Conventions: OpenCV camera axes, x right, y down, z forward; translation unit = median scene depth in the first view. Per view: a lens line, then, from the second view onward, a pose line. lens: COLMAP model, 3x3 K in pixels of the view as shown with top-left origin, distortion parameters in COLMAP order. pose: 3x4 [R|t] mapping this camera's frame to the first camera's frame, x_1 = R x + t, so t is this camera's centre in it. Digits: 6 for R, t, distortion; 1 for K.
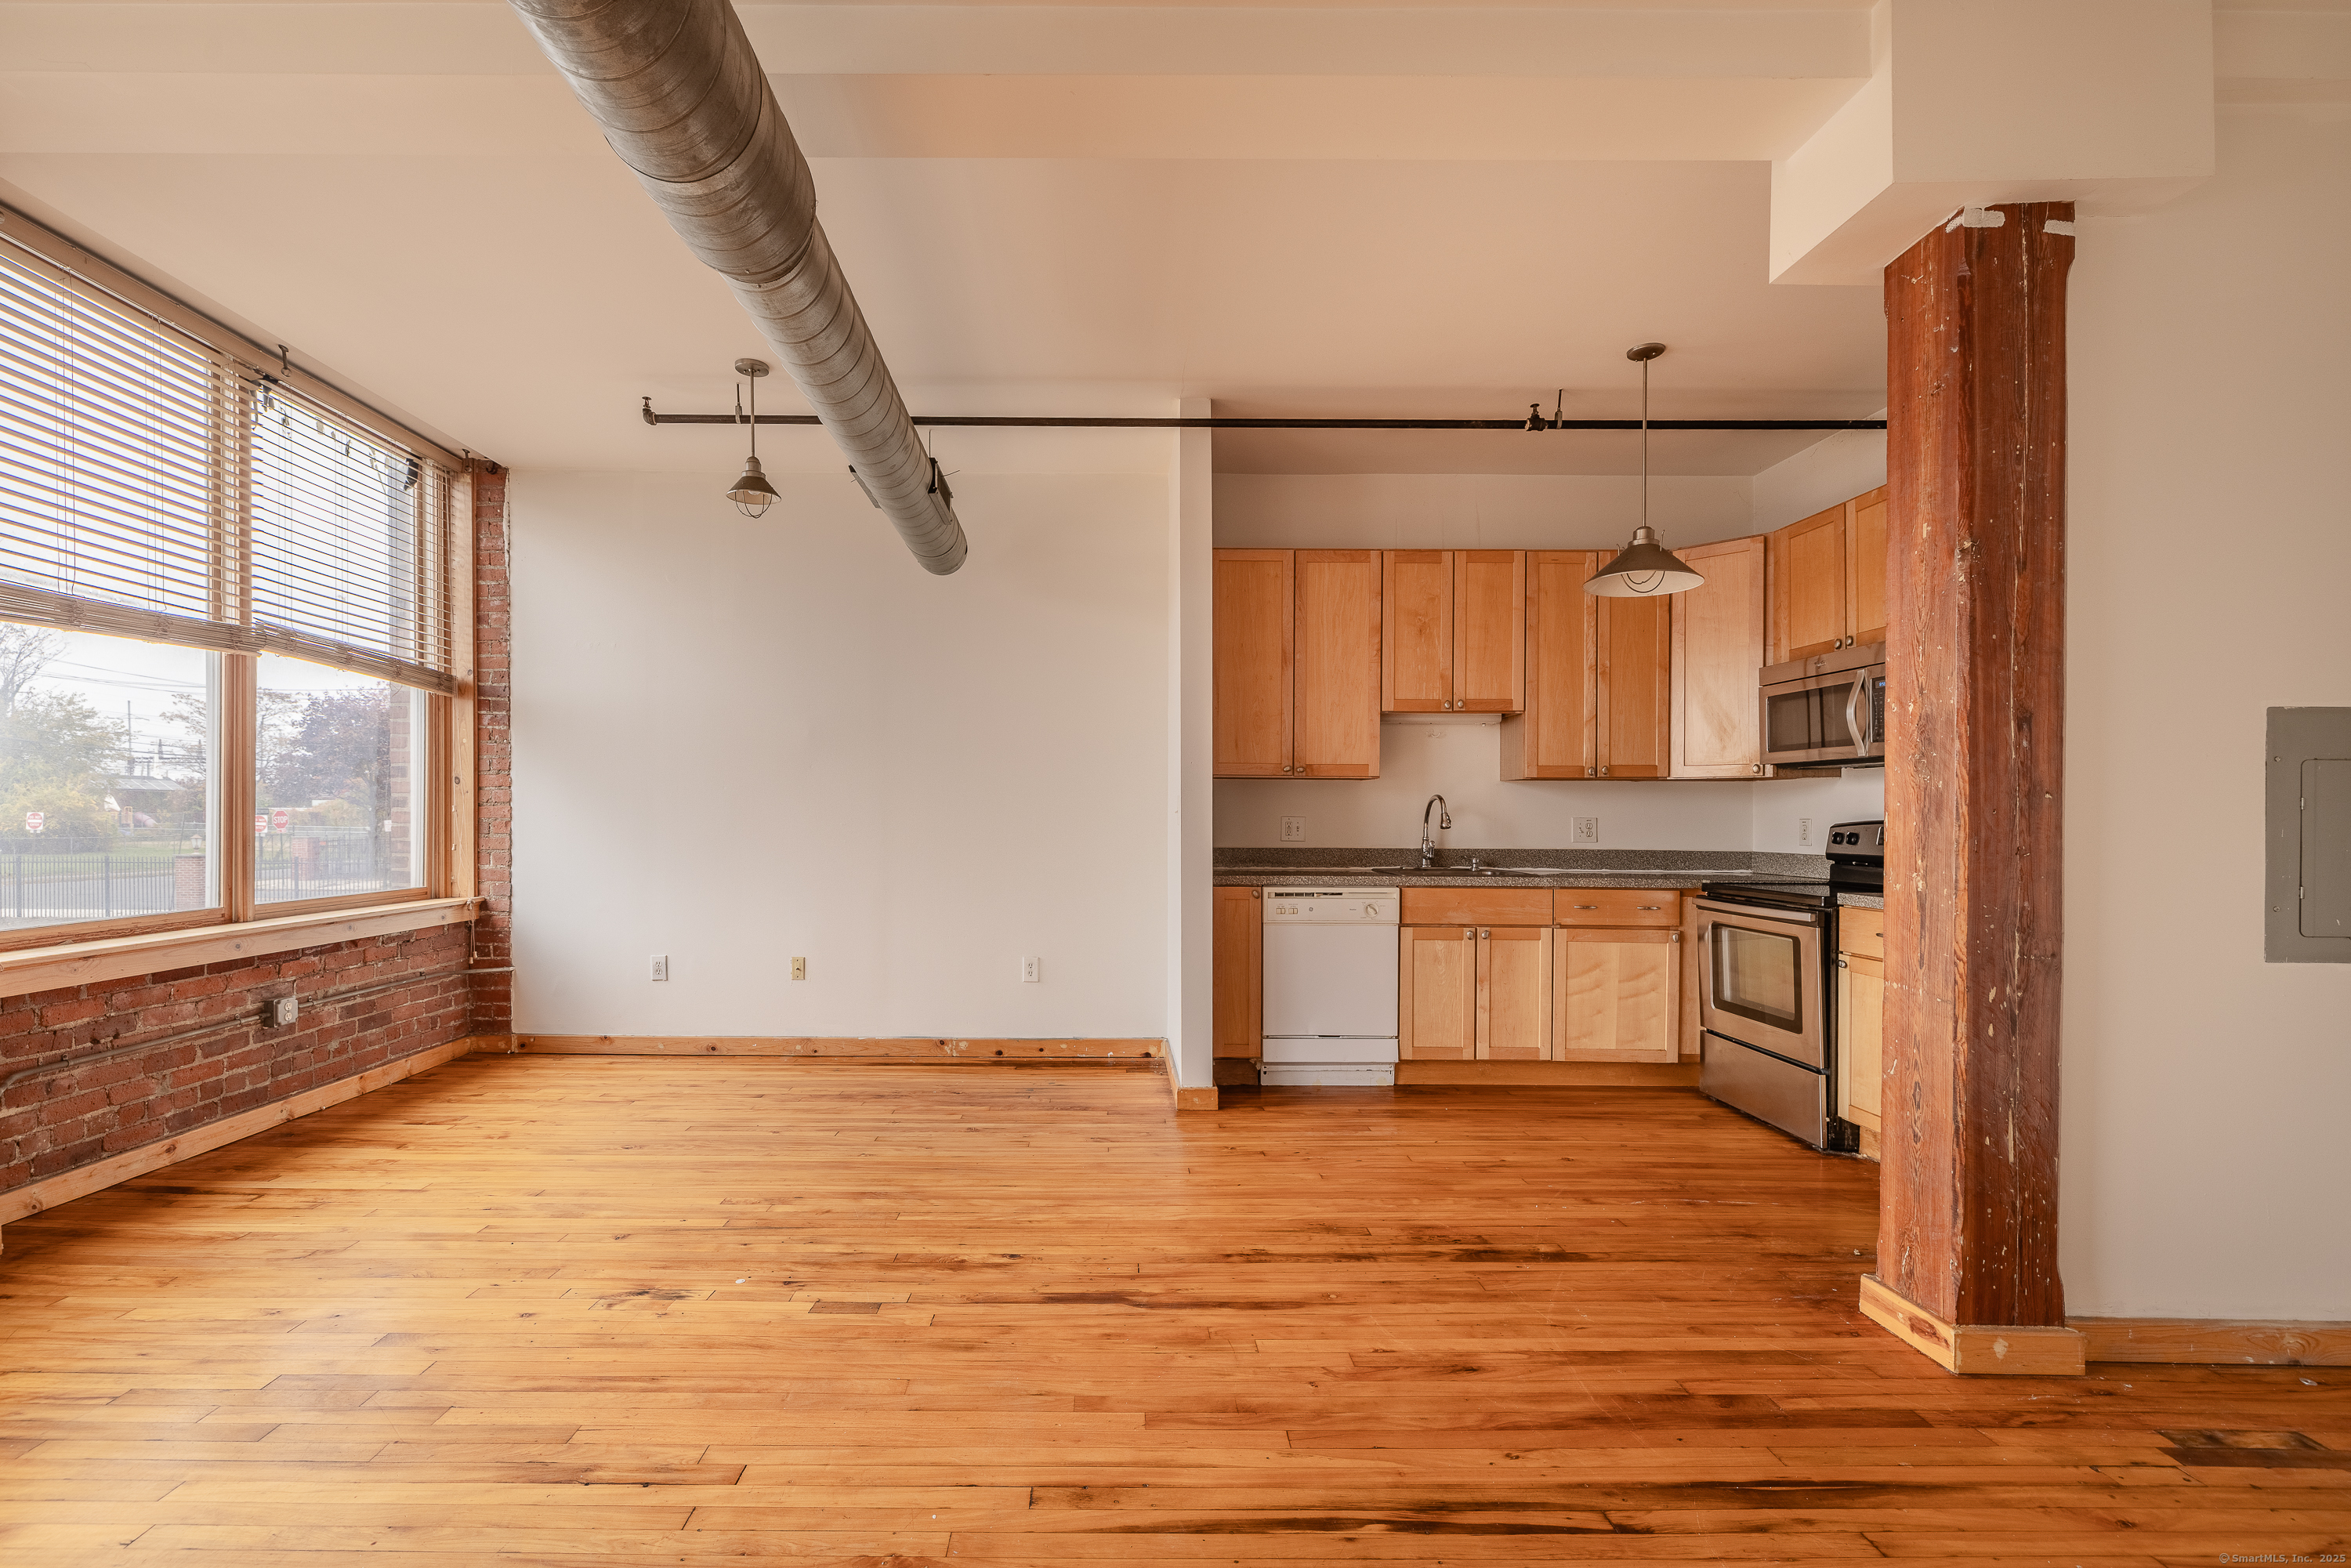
lens RADIAL K [[1026.7, 0, 1165.2], [0, 1026.7, 822.5], [0, 0, 1]] dist [0.000991, -0.000206]
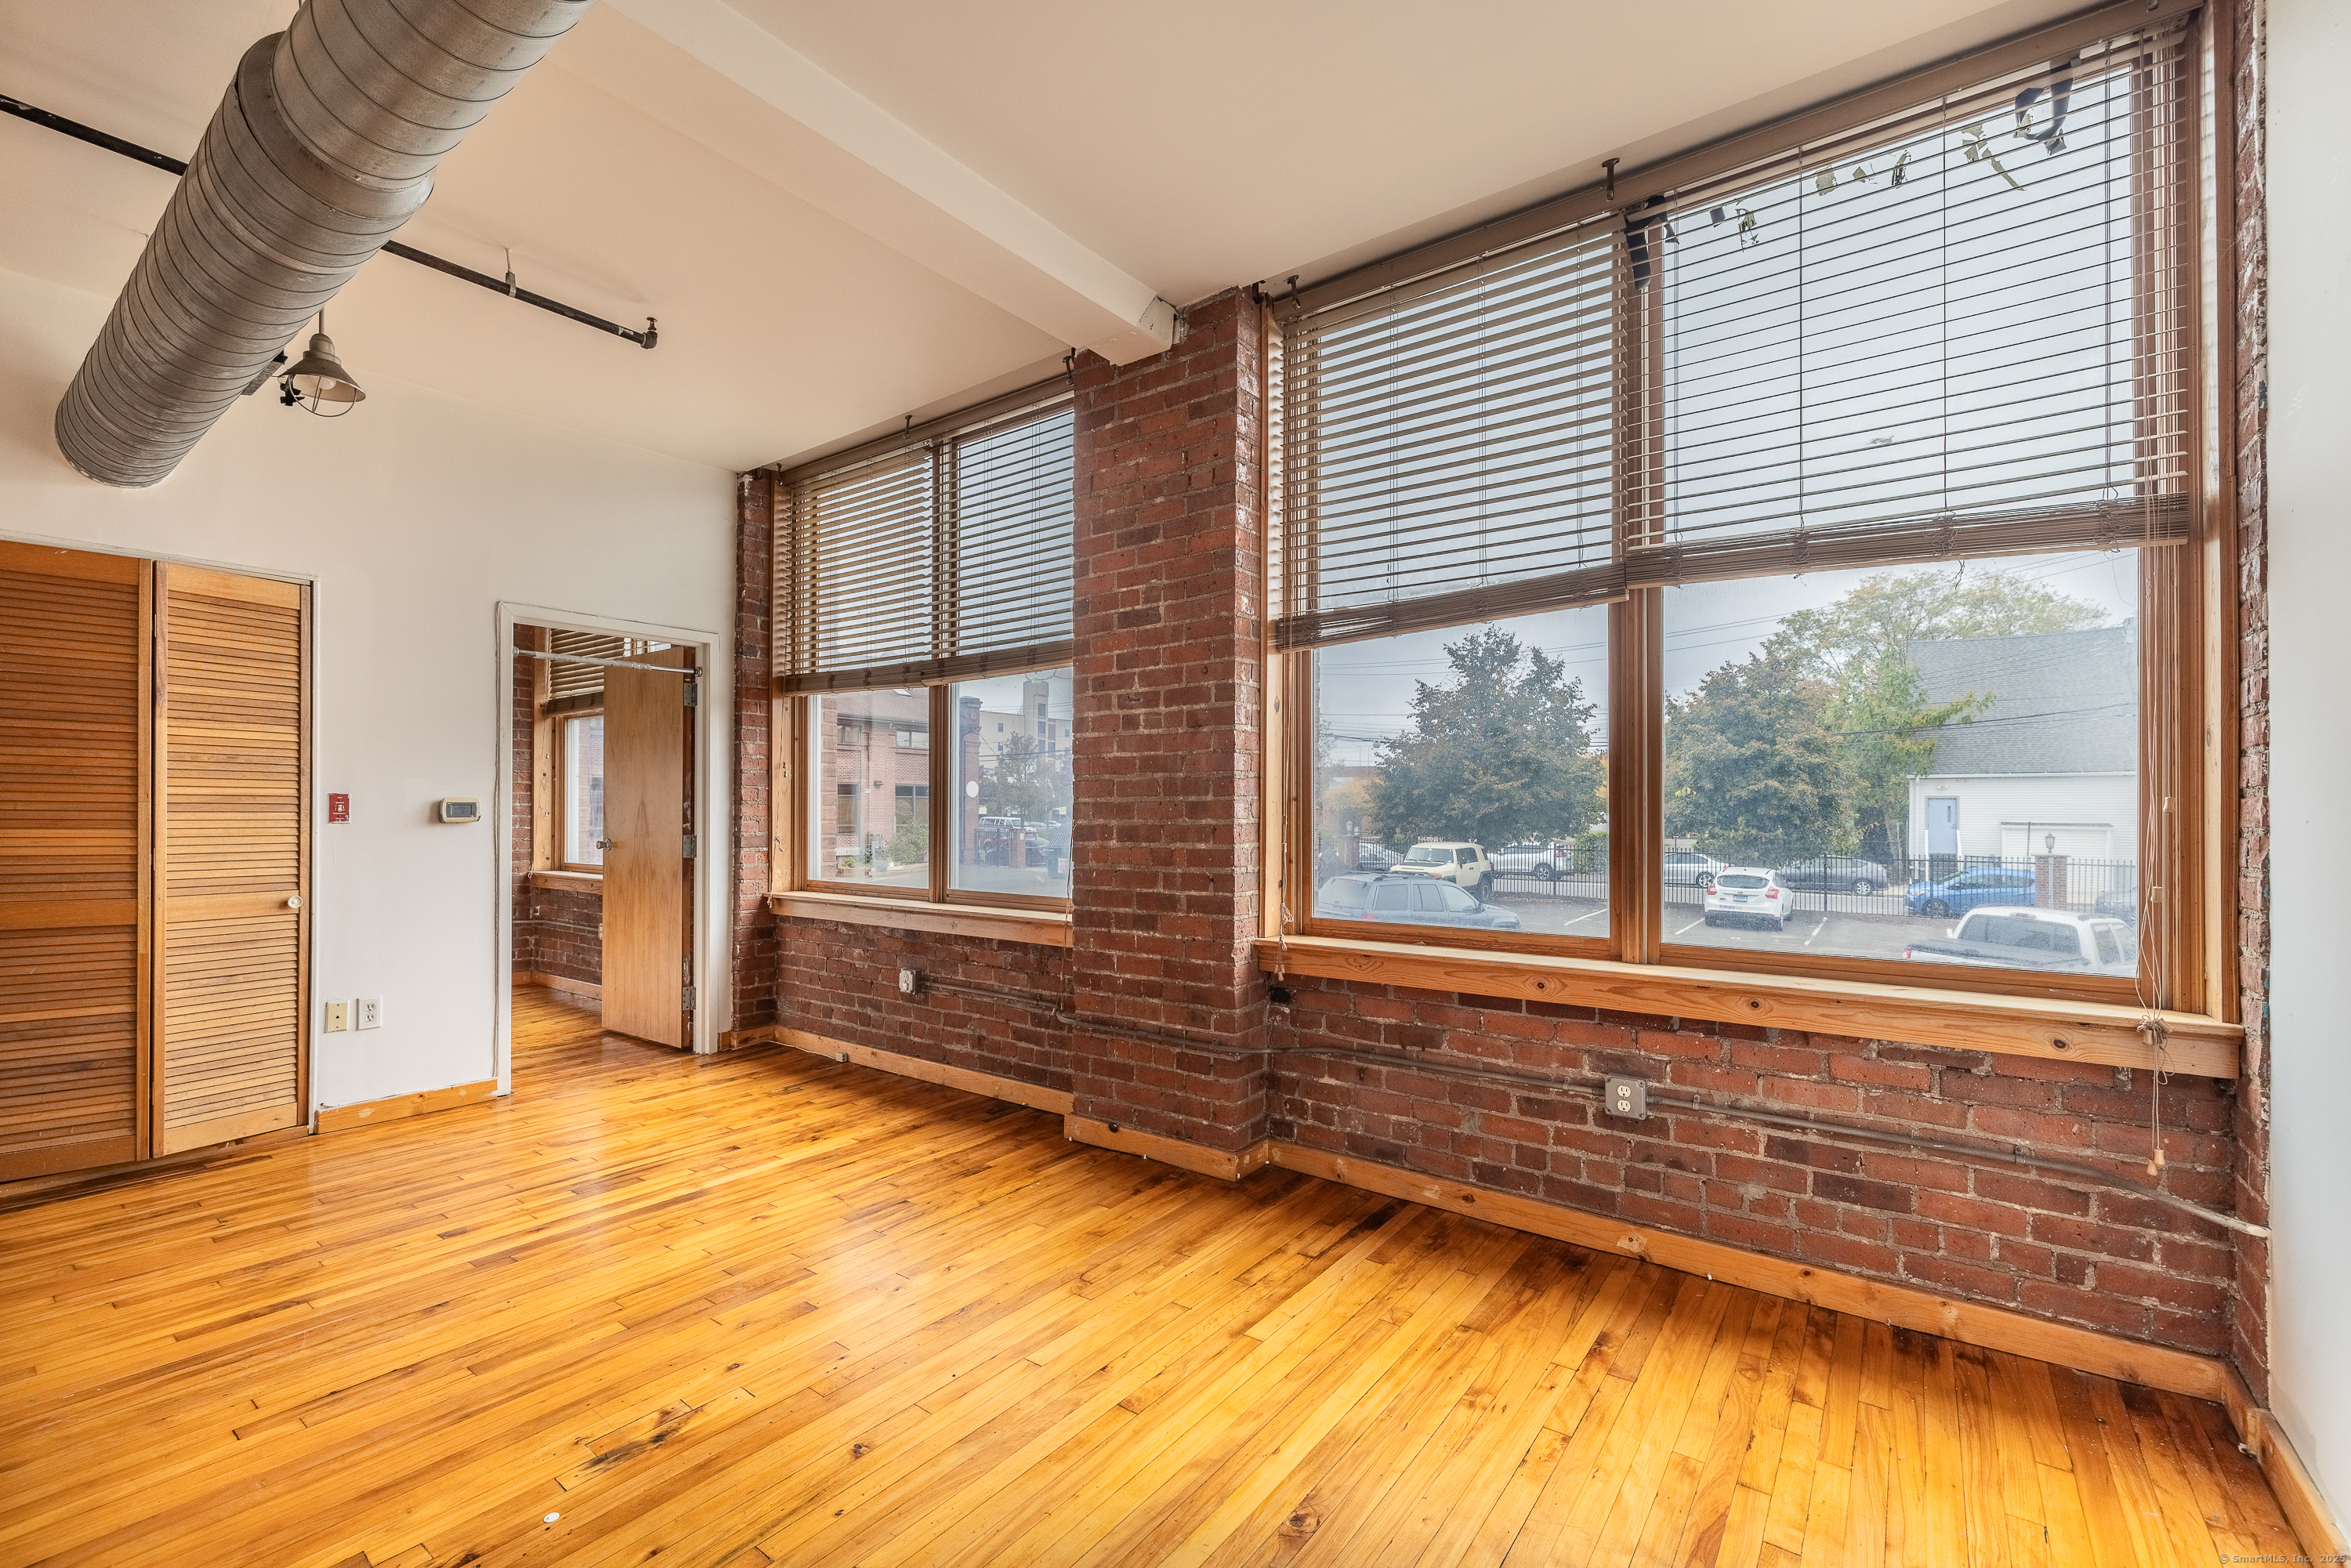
lens RADIAL K [[978.5, 0, 1068.3], [0, 978.5, 795.5], [0, 0, 1]] dist [0.008019, -0.000132]
pose [[-0.659097, -0.009911, -0.751993, -0.097233], [-0.004271, 0.999946, -0.009436, -0.013877], [0.752046, -0.003008, -0.659104, 1.130174]]
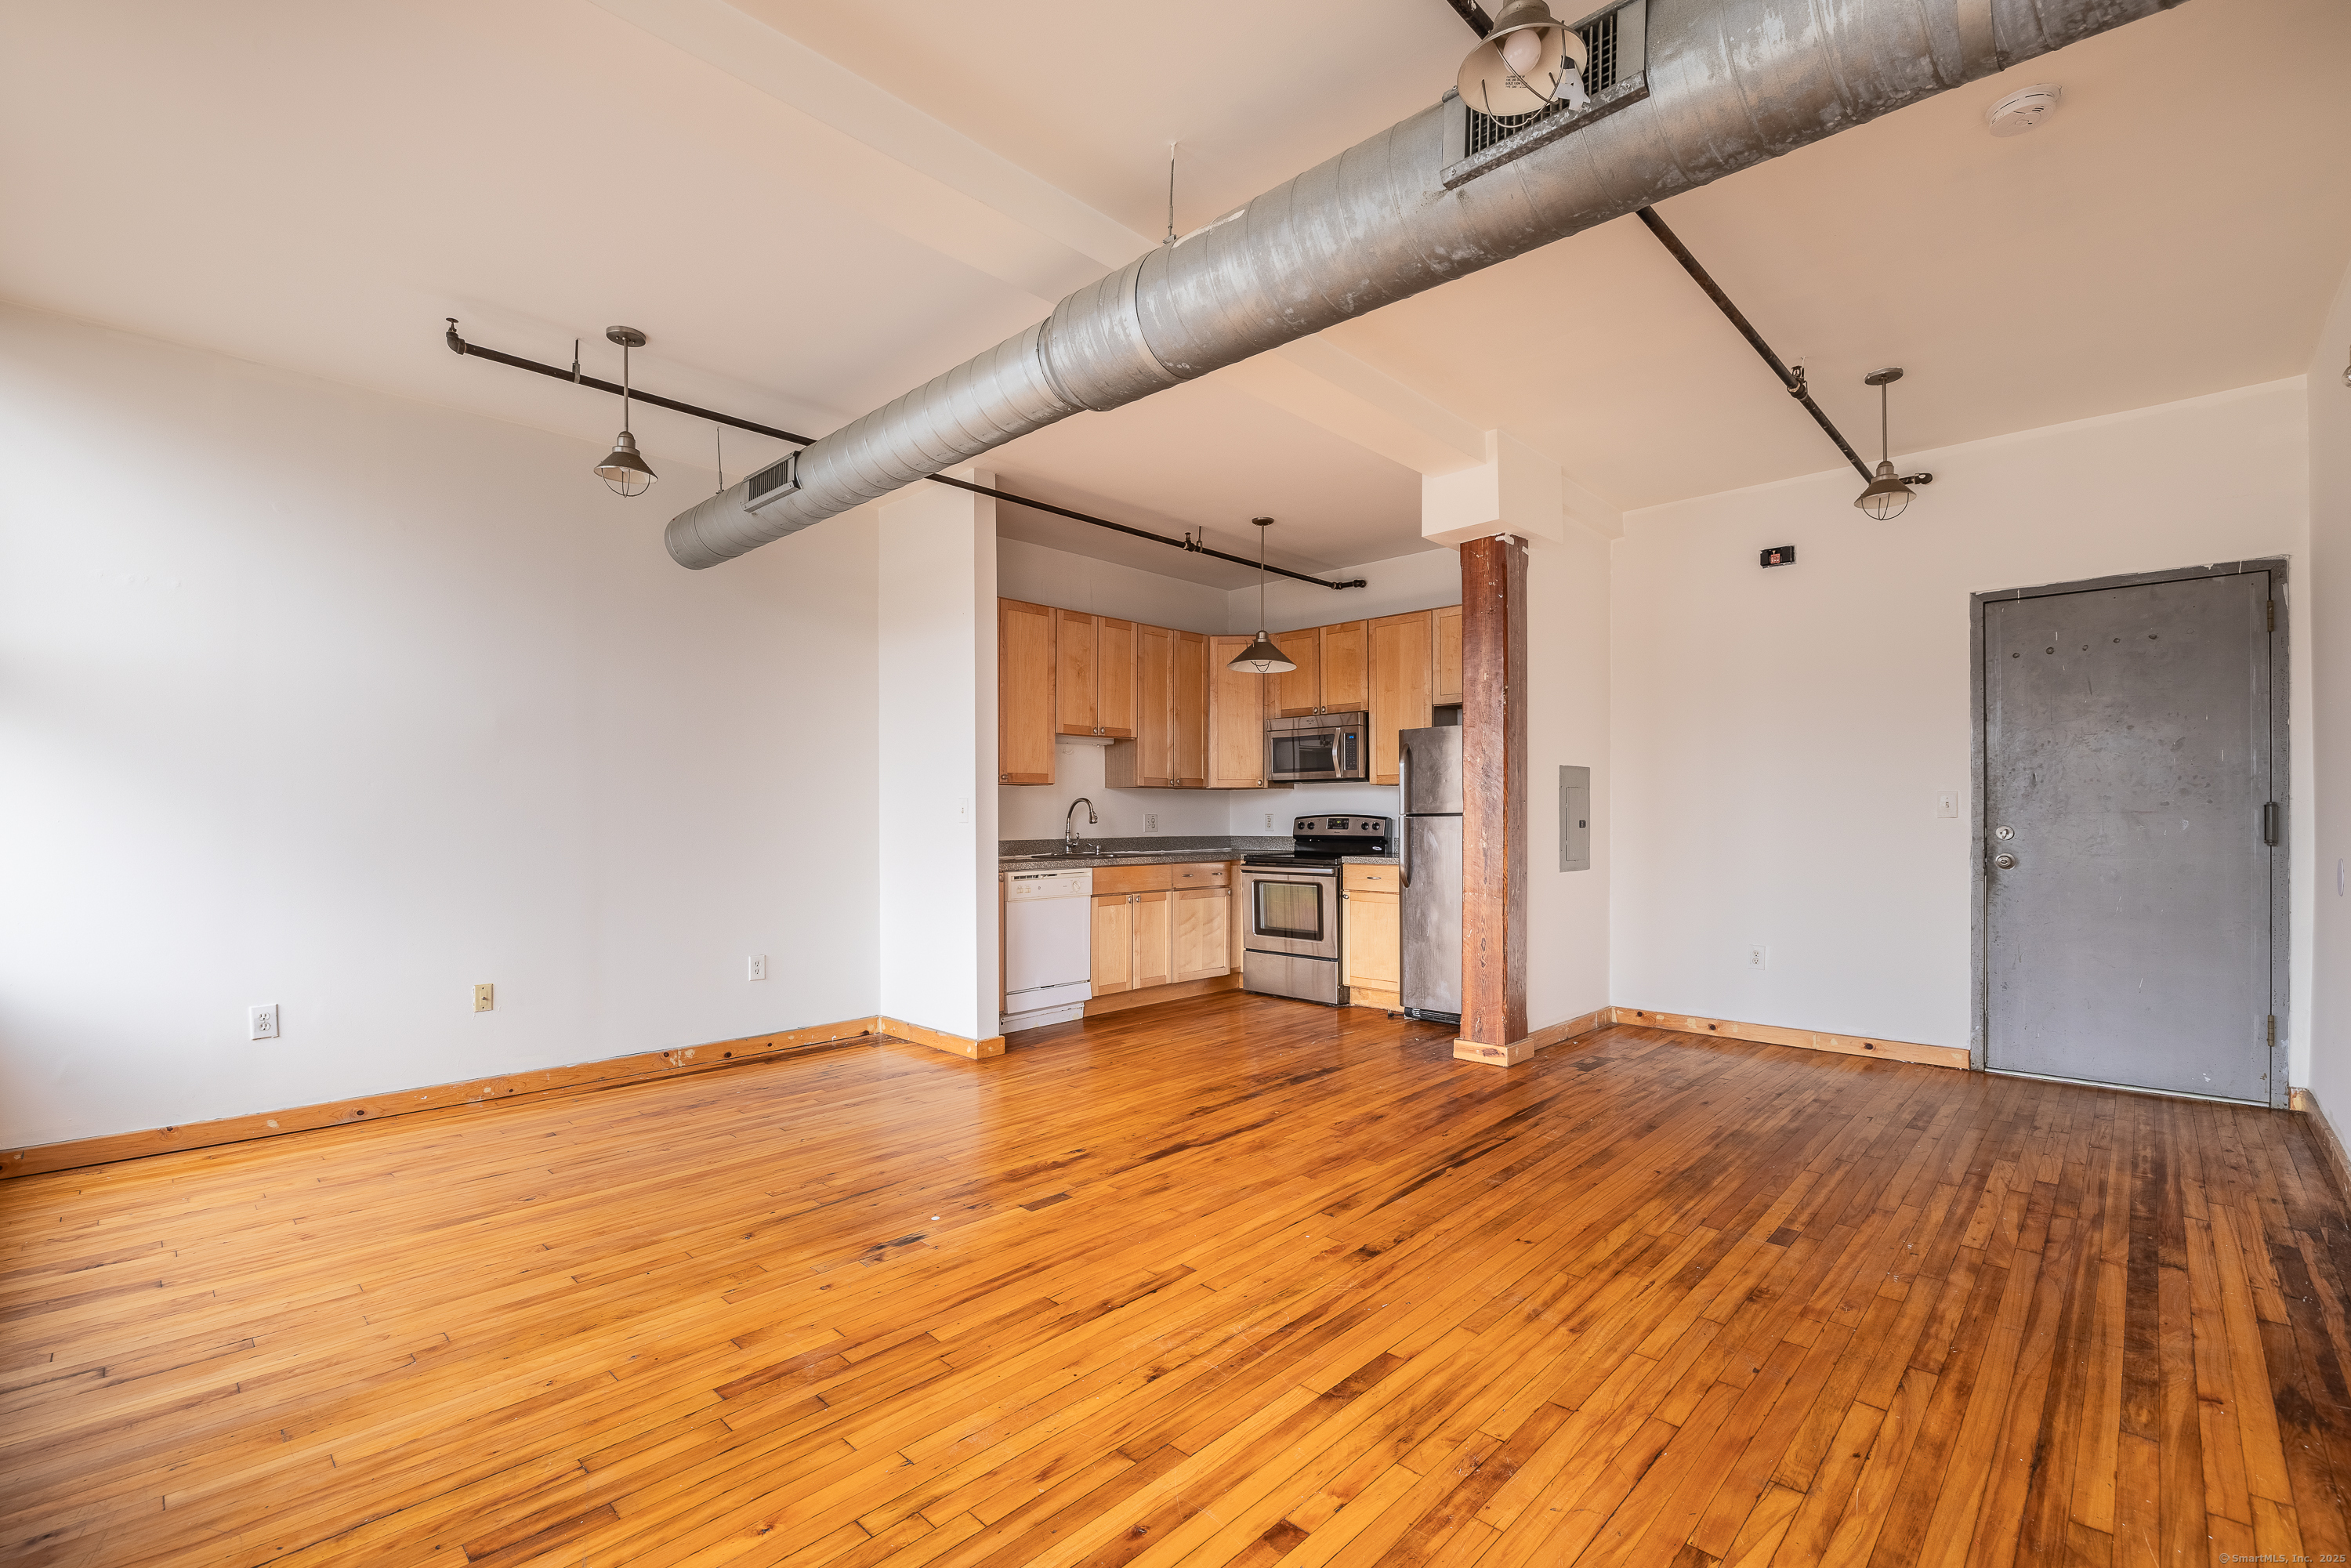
lens RADIAL K [[1025.4, 0, 1169.8], [0, 1025.4, 824.6], [0, 0, 1]] dist [-0.014219, -0.000160]
pose [[0.691774, -0.013693, 0.721984, -0.708790], [0.011019, 0.999904, 0.008406, -0.002605], [-0.722030, 0.002140, 0.691859, 0.007193]]
